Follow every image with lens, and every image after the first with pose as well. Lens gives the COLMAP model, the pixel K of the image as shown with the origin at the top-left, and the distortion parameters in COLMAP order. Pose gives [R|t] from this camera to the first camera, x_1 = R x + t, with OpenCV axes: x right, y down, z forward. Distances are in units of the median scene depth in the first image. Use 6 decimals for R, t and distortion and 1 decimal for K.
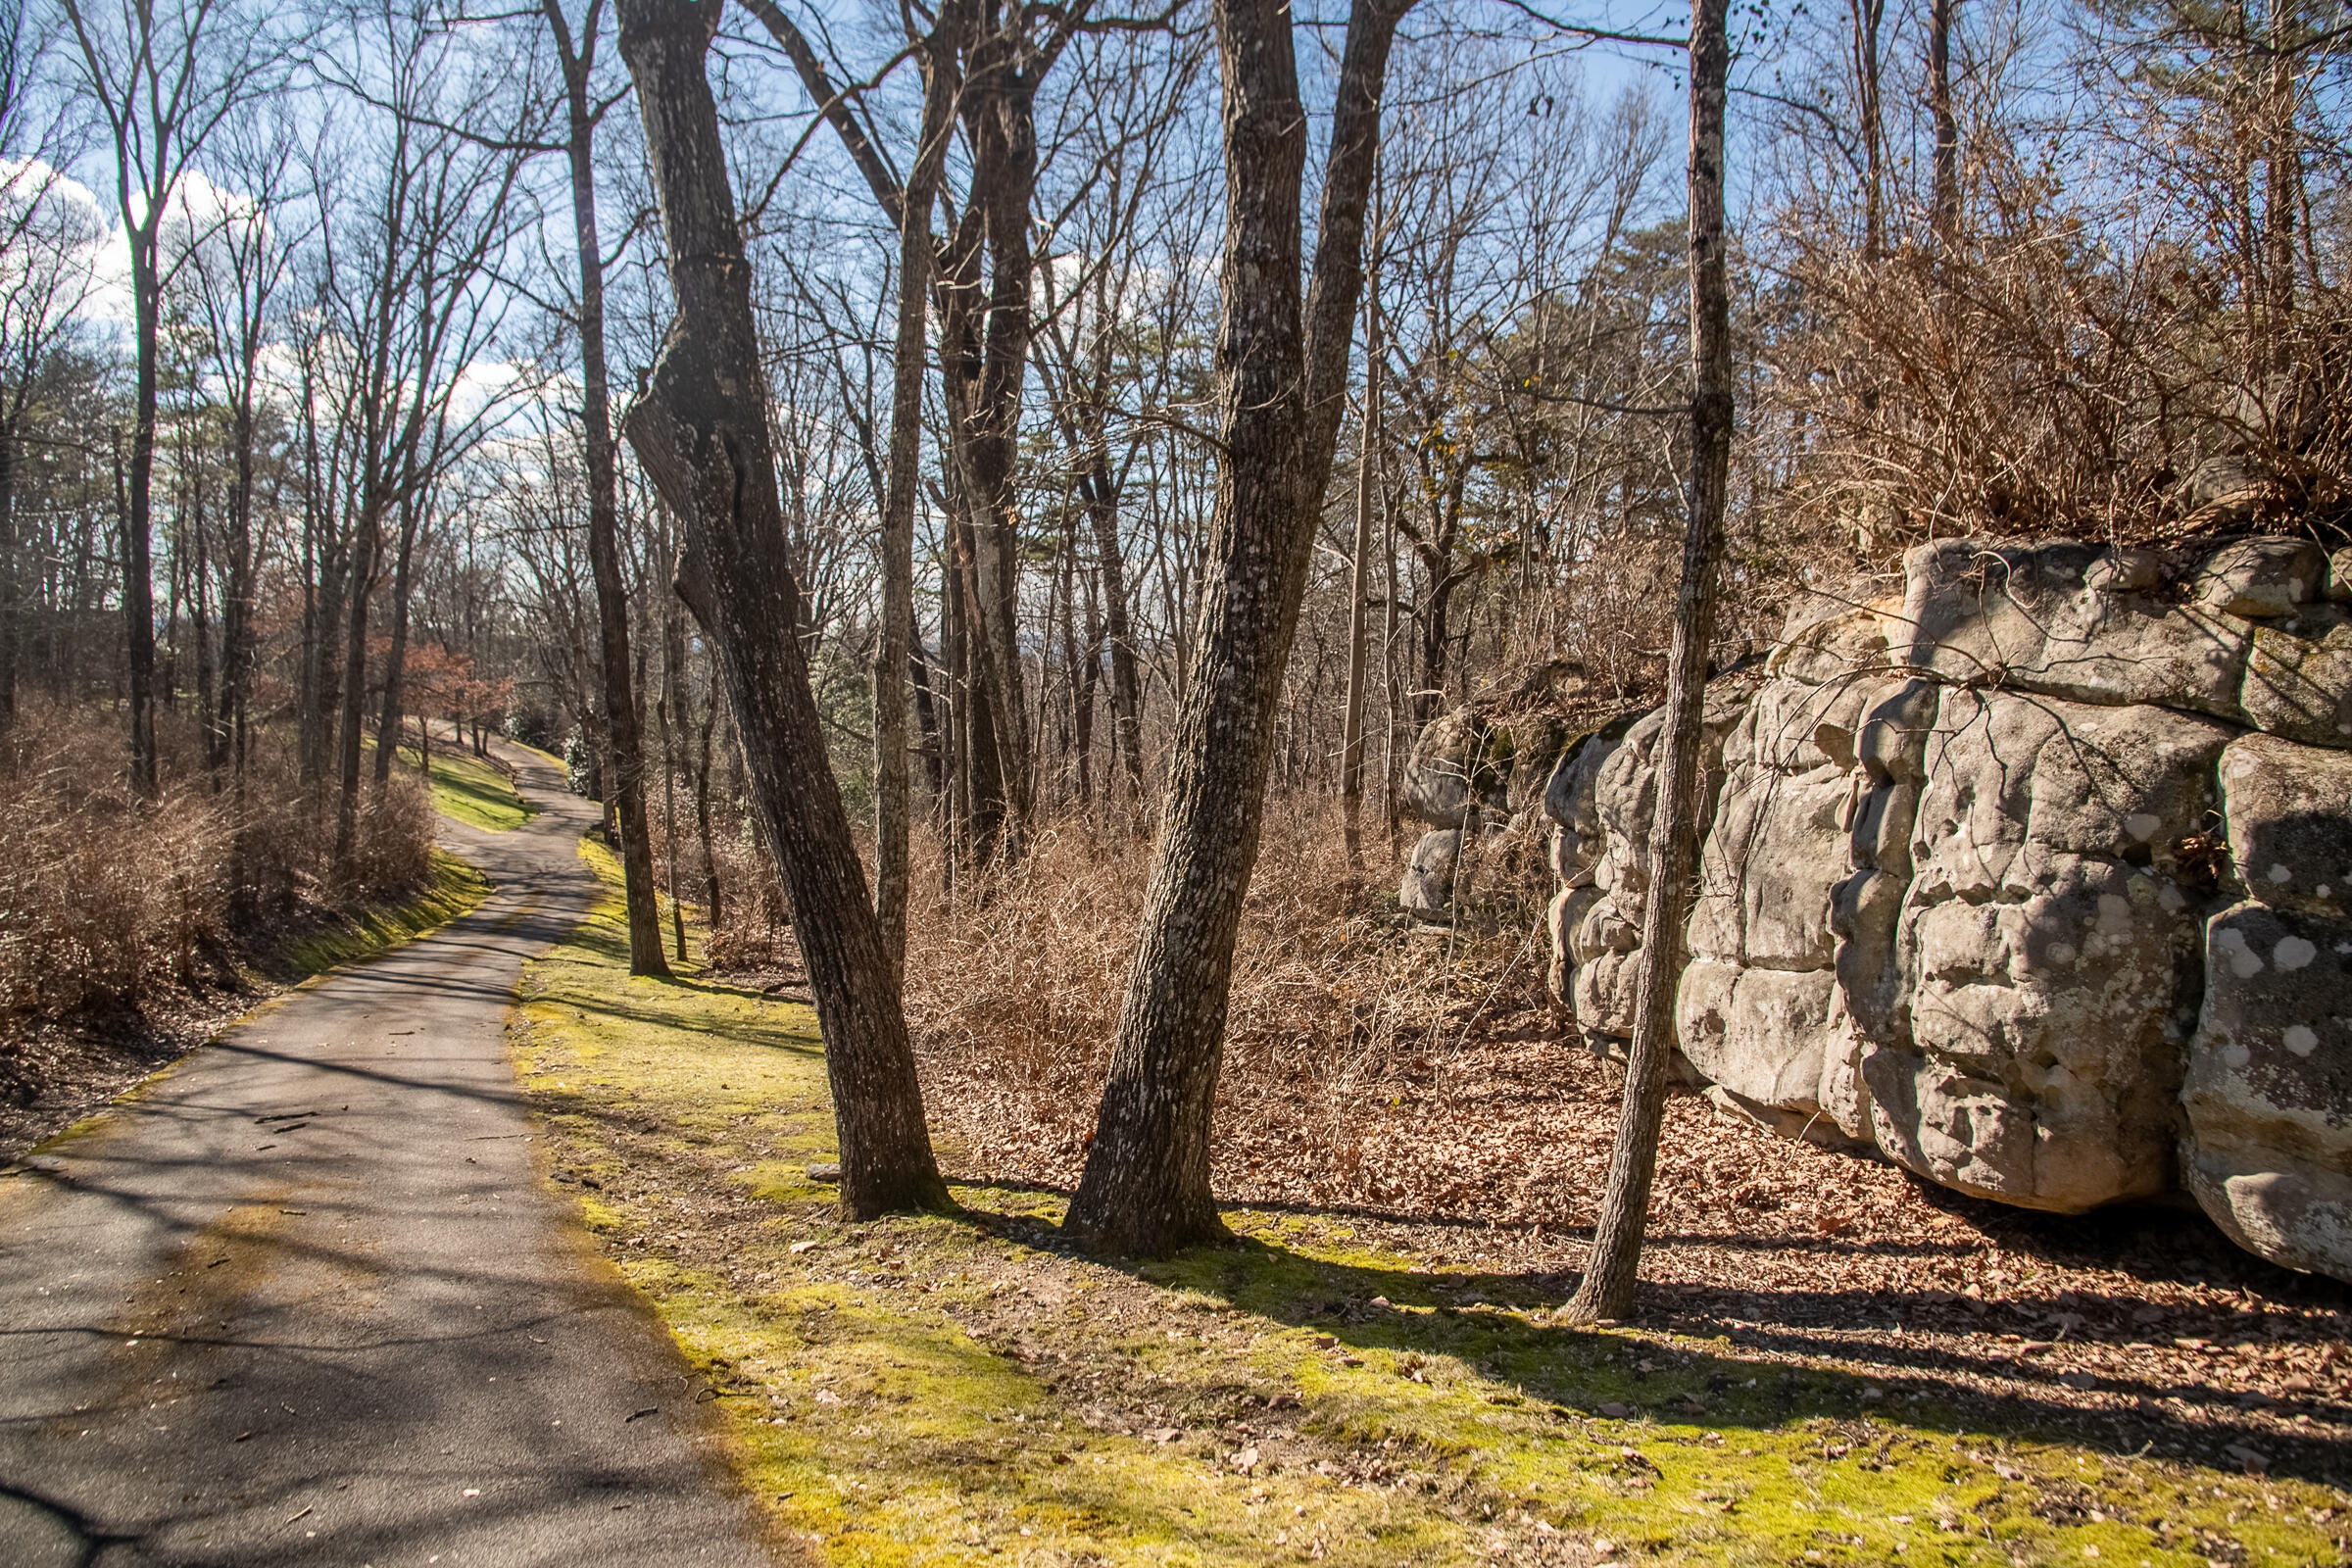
lens RADIAL K [[1665.7, 0, 1175.7], [0, 1665.7, 801.5], [0, 0, 1]] dist [-0.088172, 0.062084]
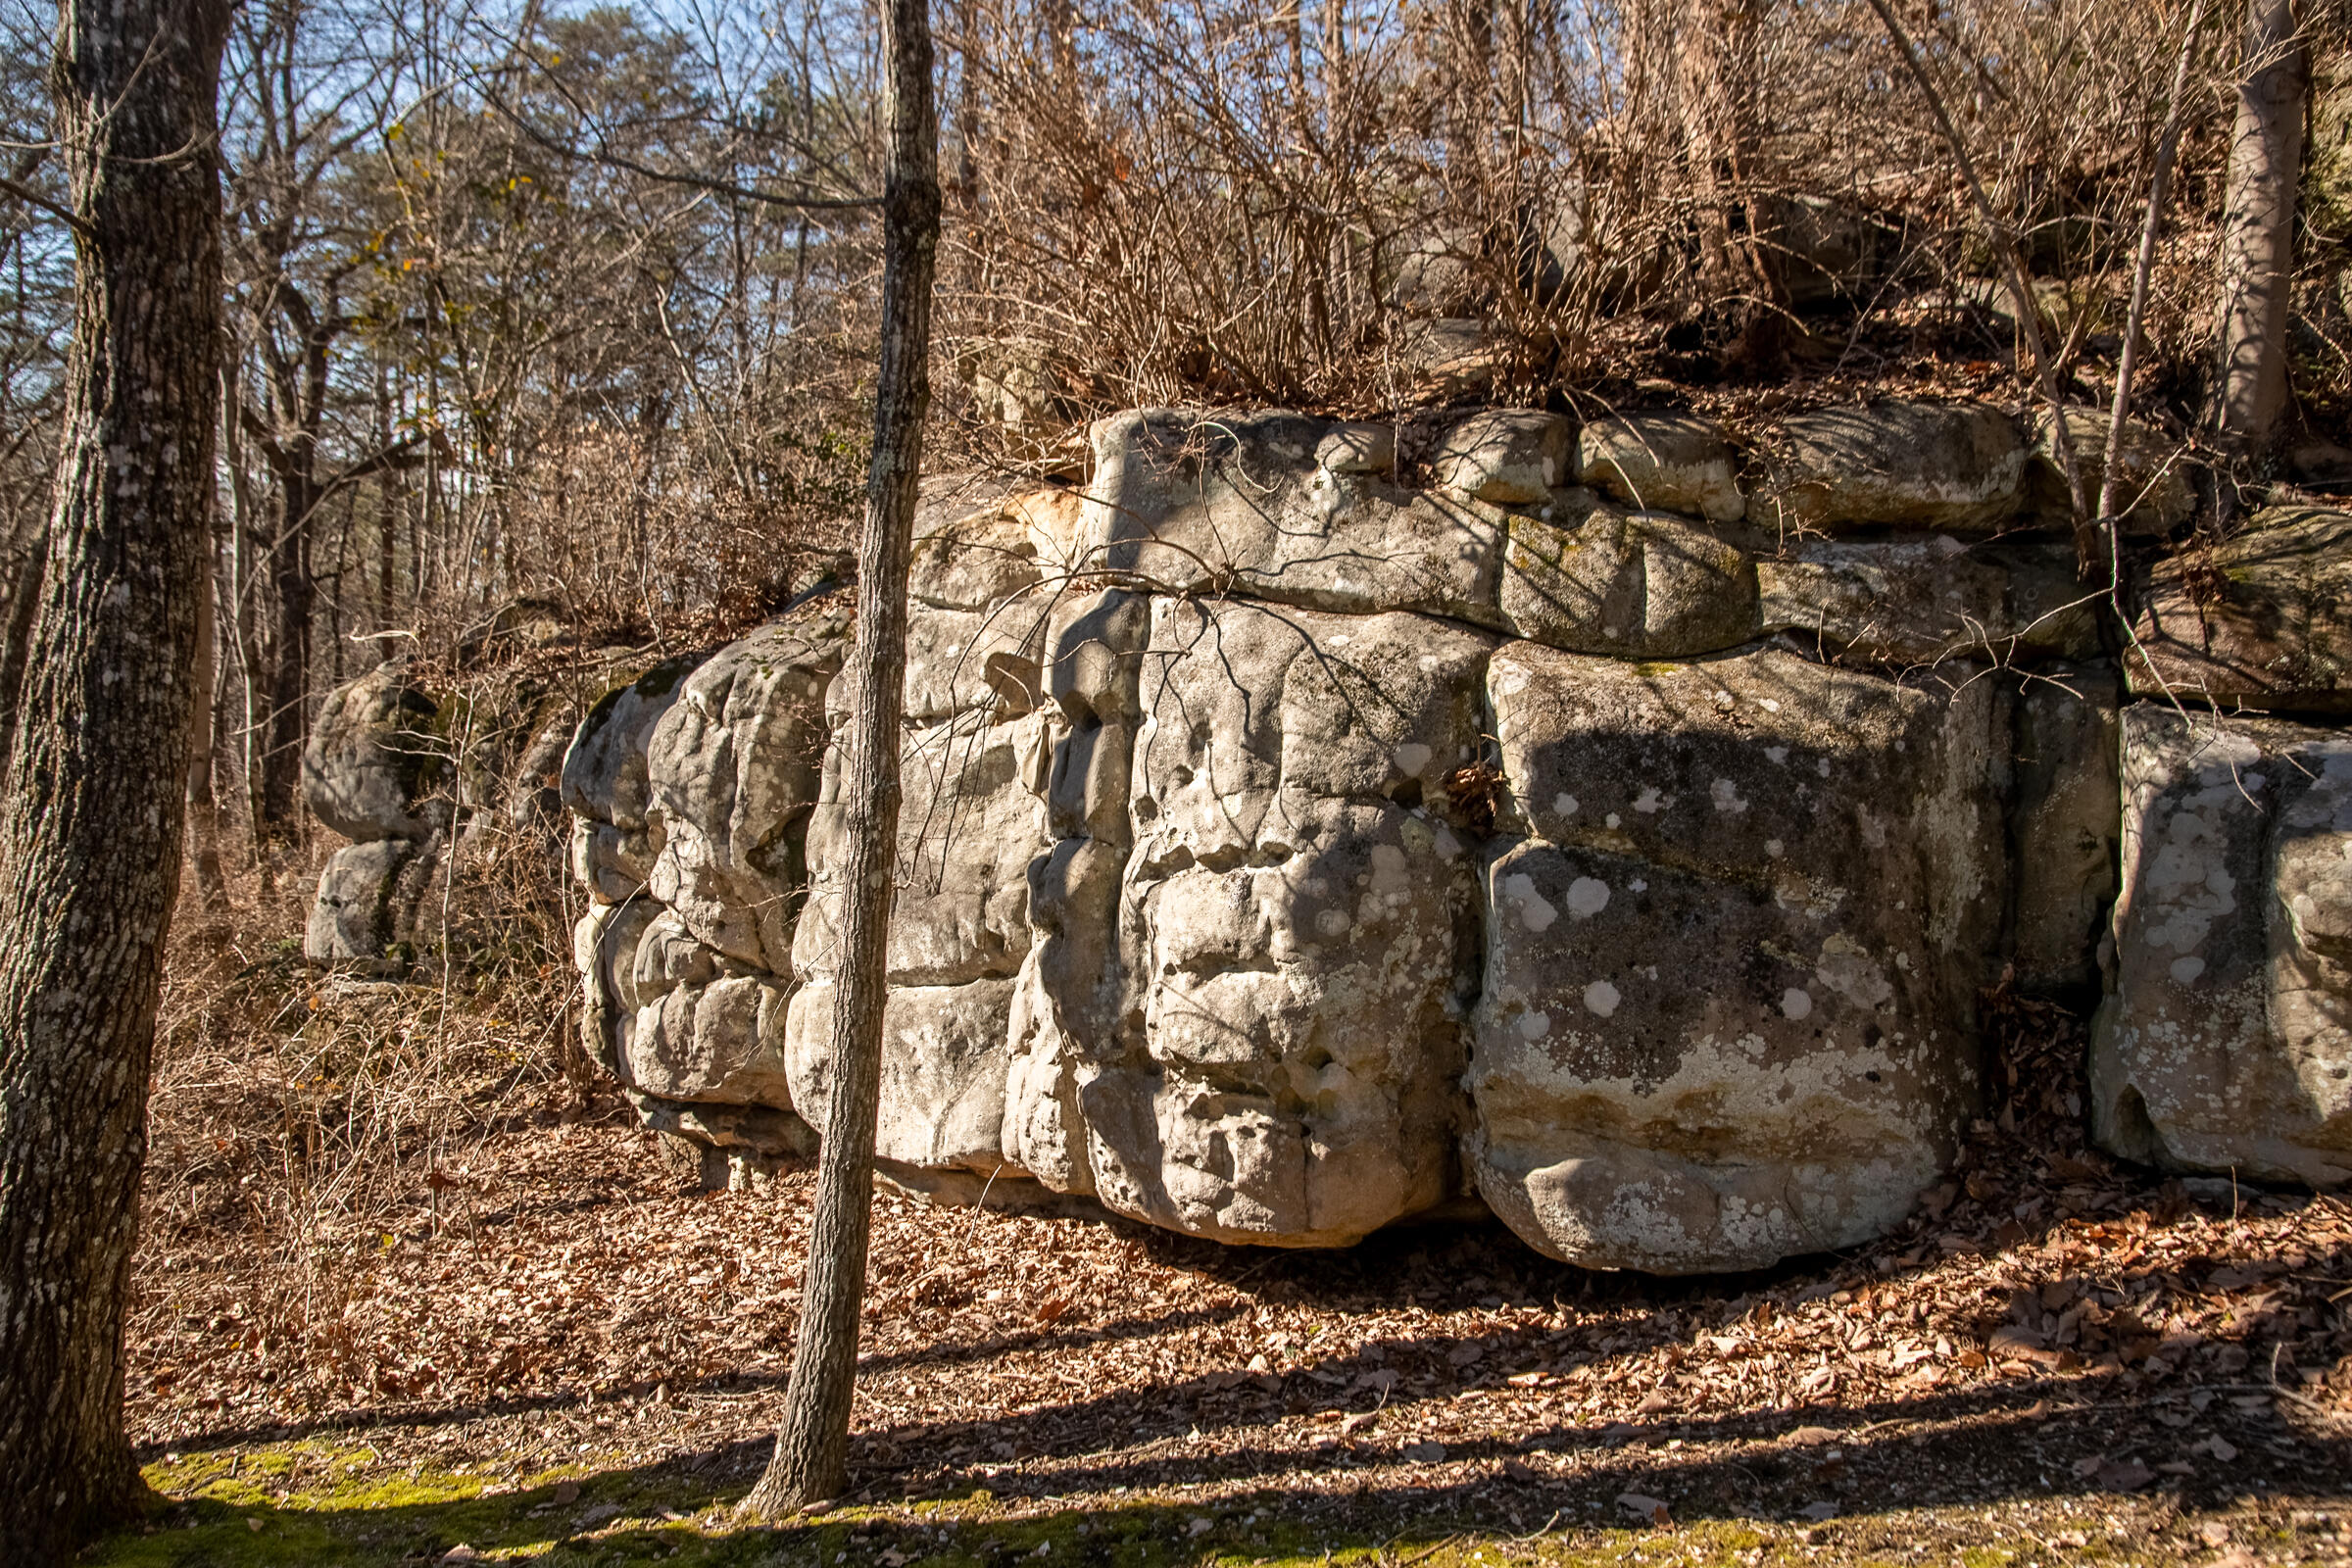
lens RADIAL K [[2184.2, 0, 1176.0], [0, 2184.2, 784.0], [0, 0, 1]] dist [-0.011963, 0.129769]
pose [[0.851843, -0.055033, 0.520898, -0.070480], [0.058399, 0.998244, 0.009963, 0.009029], [-0.520532, 0.021933, 0.853561, 0.112425]]
